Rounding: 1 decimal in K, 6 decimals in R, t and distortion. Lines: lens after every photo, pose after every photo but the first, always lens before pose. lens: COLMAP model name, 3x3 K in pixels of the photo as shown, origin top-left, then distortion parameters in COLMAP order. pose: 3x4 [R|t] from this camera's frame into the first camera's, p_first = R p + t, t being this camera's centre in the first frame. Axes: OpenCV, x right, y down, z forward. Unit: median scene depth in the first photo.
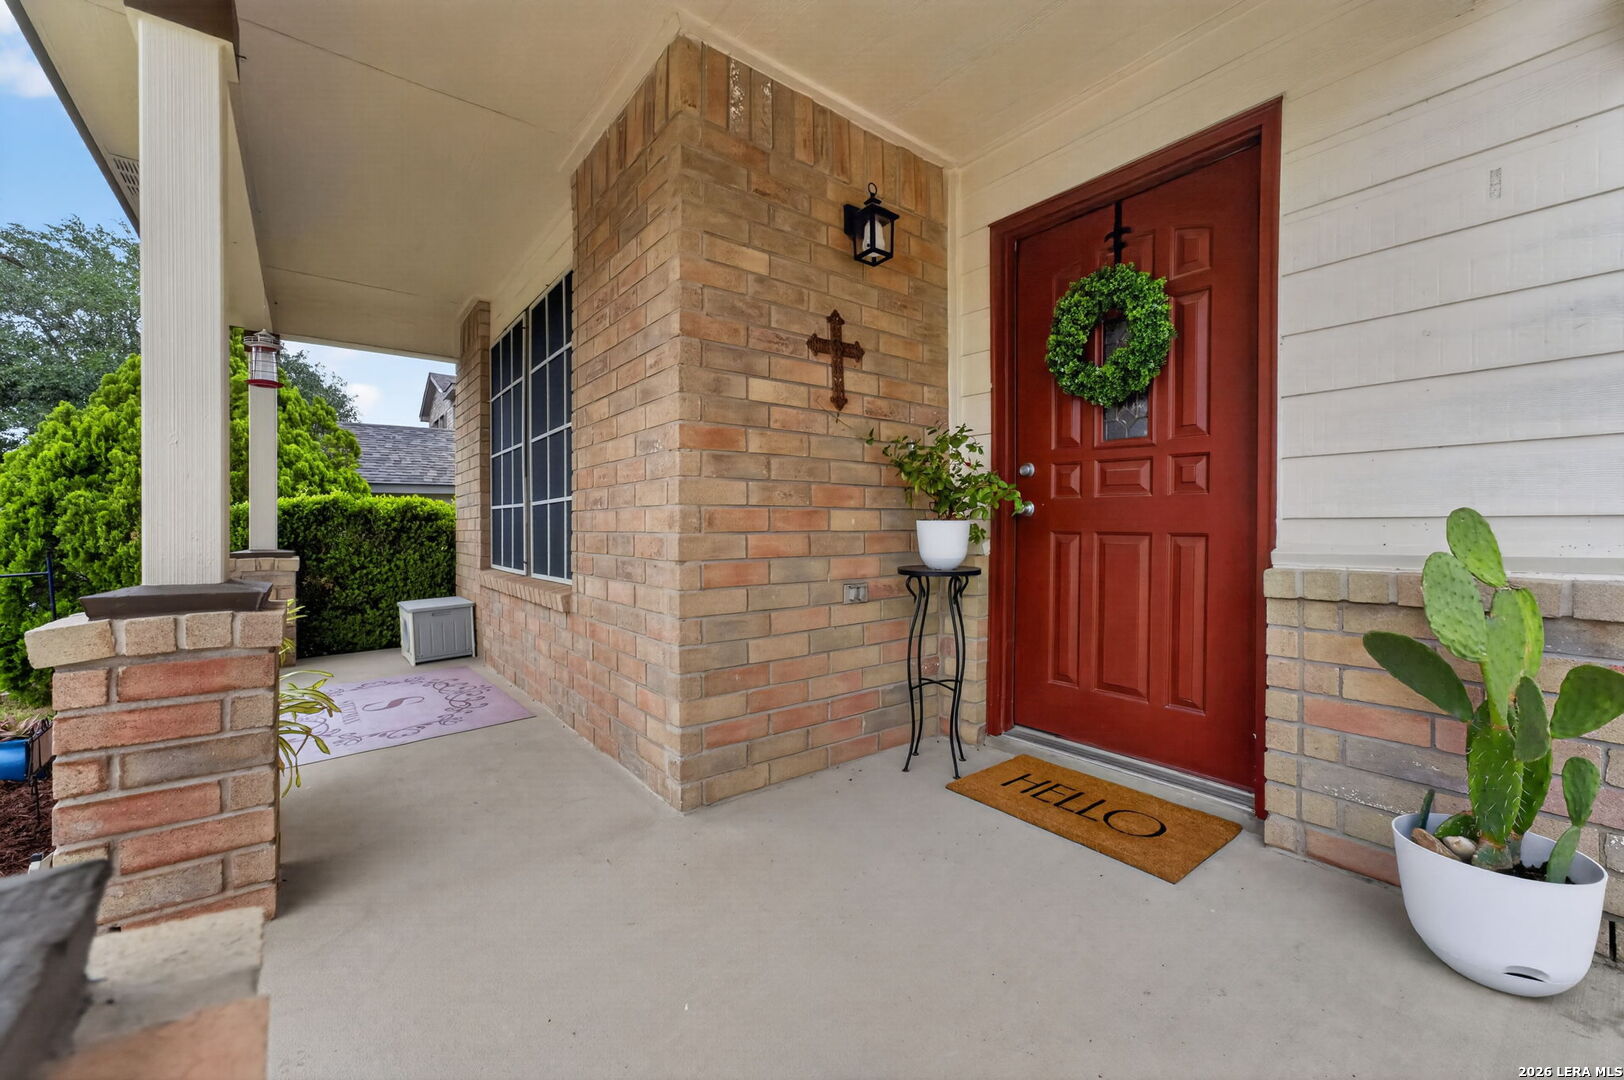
lens RADIAL K [[650.9, 0, 817.0], [0, 650.9, 528.7], [0, 0, 1]] dist [0.000968, 0.002725]
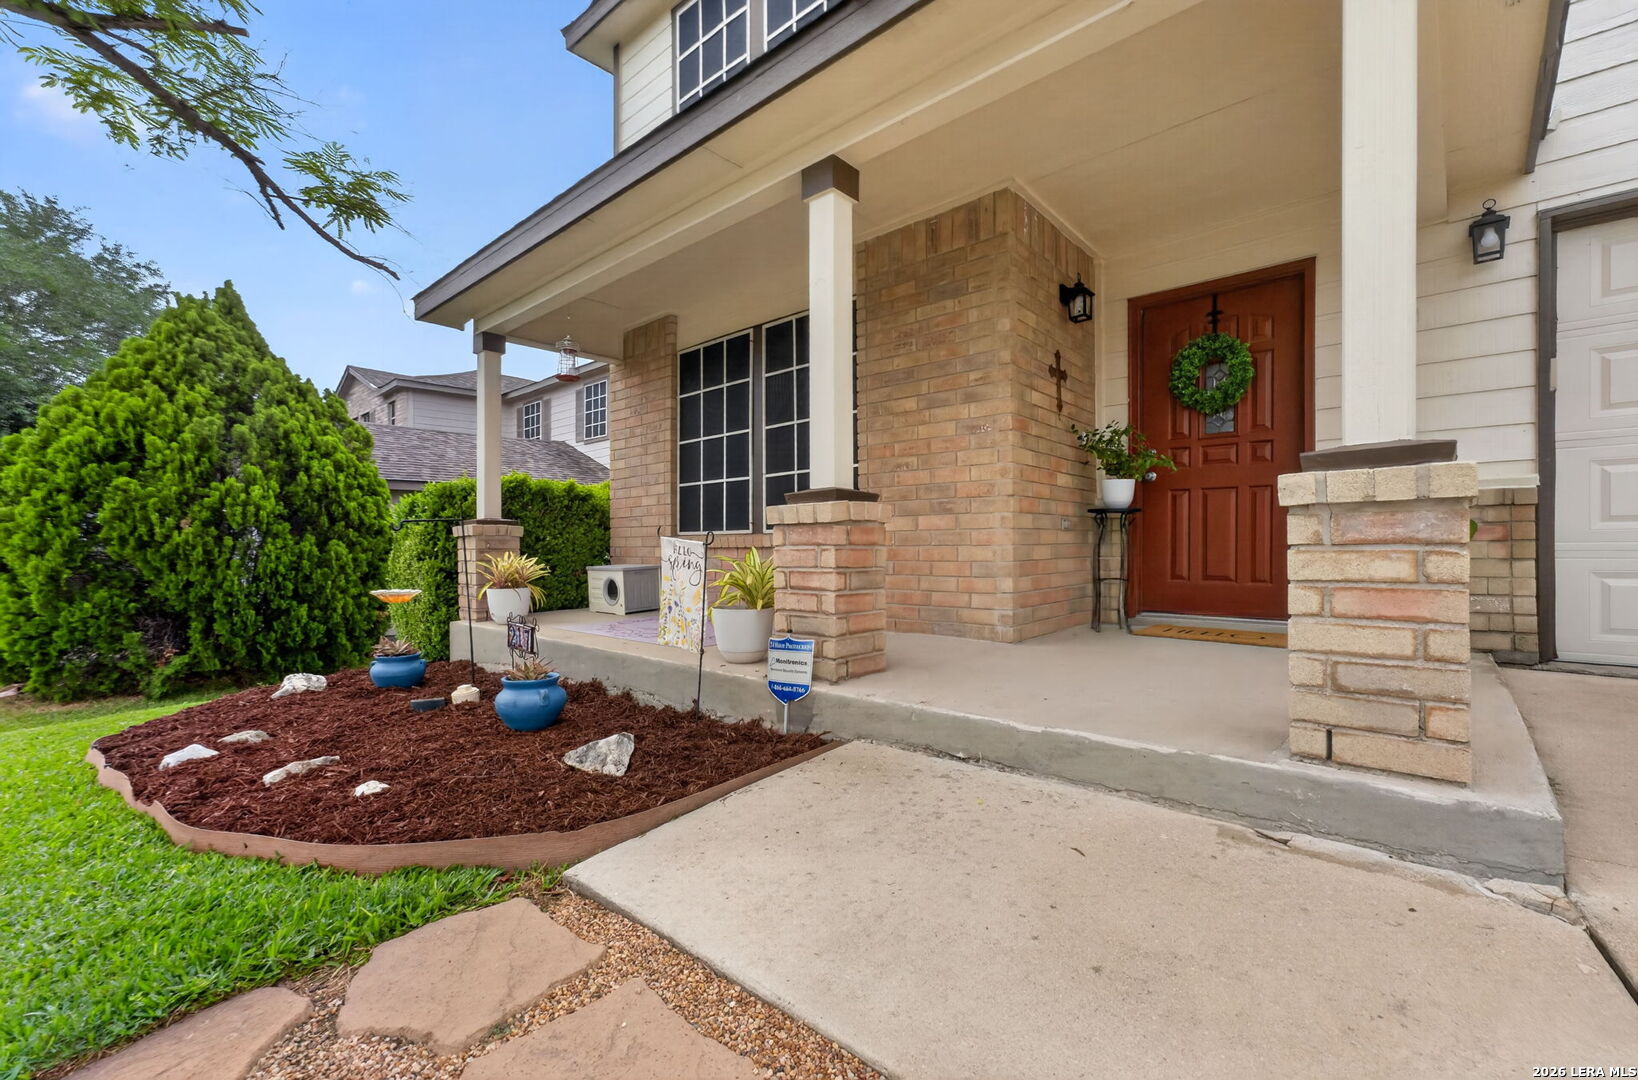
lens RADIAL K [[700.9, 0, 812.3], [0, 700.9, 544.8], [0, 0, 1]] dist [-0.005806, 0.000082]
pose [[0.981881, -0.004909, 0.189434, -0.846439], [0.006364, 0.999955, -0.007073, 0.149227], [-0.189390, 0.008150, 0.981868, -0.553208]]
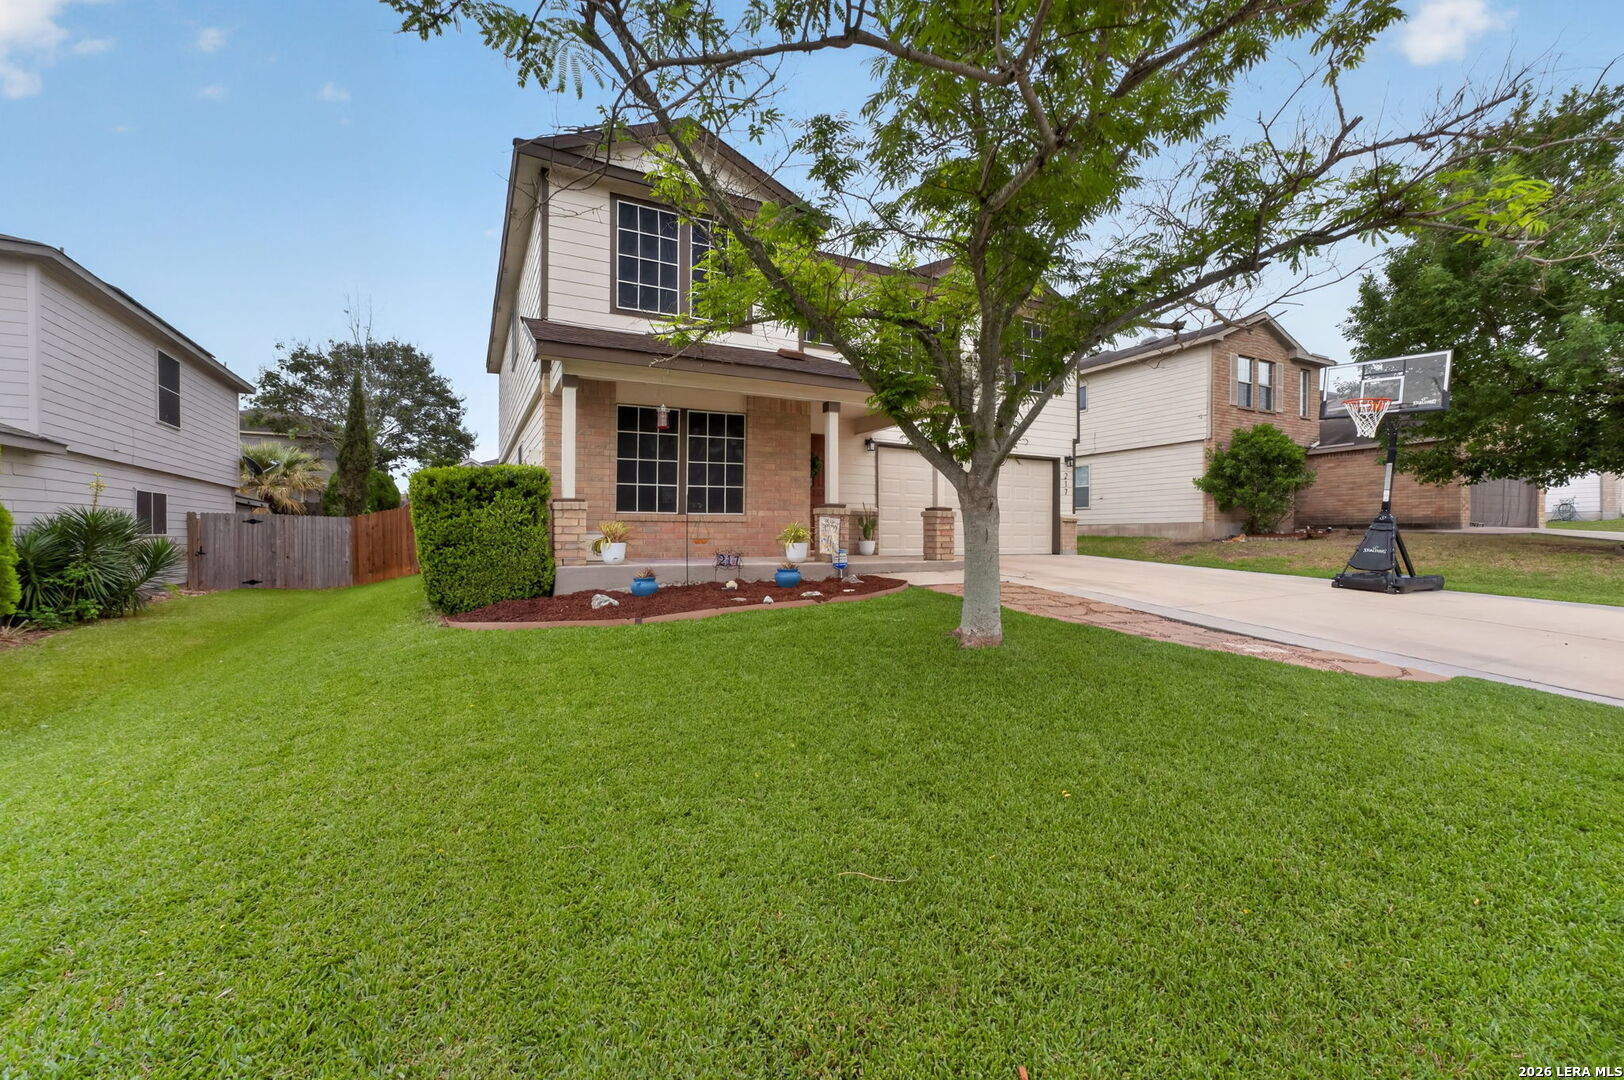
lens RADIAL K [[650.9, 0, 819.5], [0, 650.9, 533.0], [0, 0, 1]] dist [0.000968, 0.002725]
pose [[0.173754, 0.002242, 0.984786, -4.038072], [0.000380, 0.999997, -0.002344, 0.213794], [-0.984789, 0.000781, 0.173753, 0.043589]]
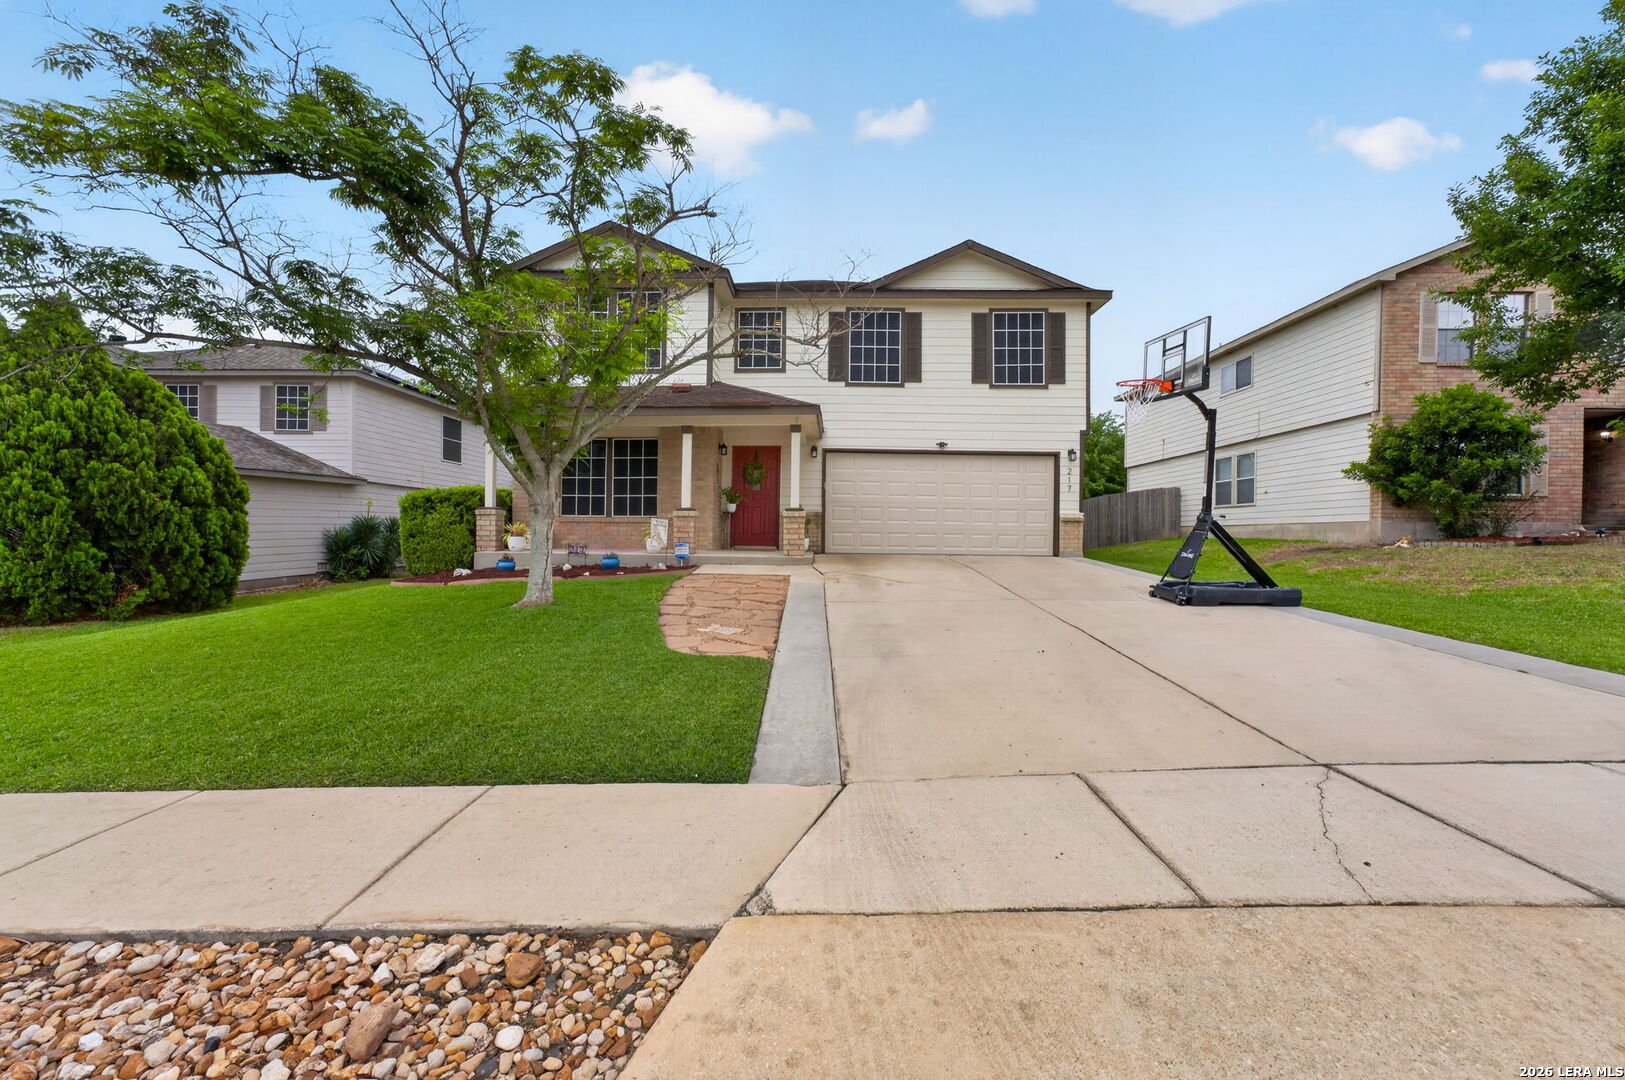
lens RADIAL K [[651.3, 0, 802.4], [0, 651.3, 532.1], [0, 0, 1]] dist [0.000968, 0.002725]
pose [[0.621600, 0.005165, 0.783318, -3.511566], [-0.006885, 0.999976, -0.001130, 0.212264], [-0.783305, -0.004691, 0.621620, -2.706449]]
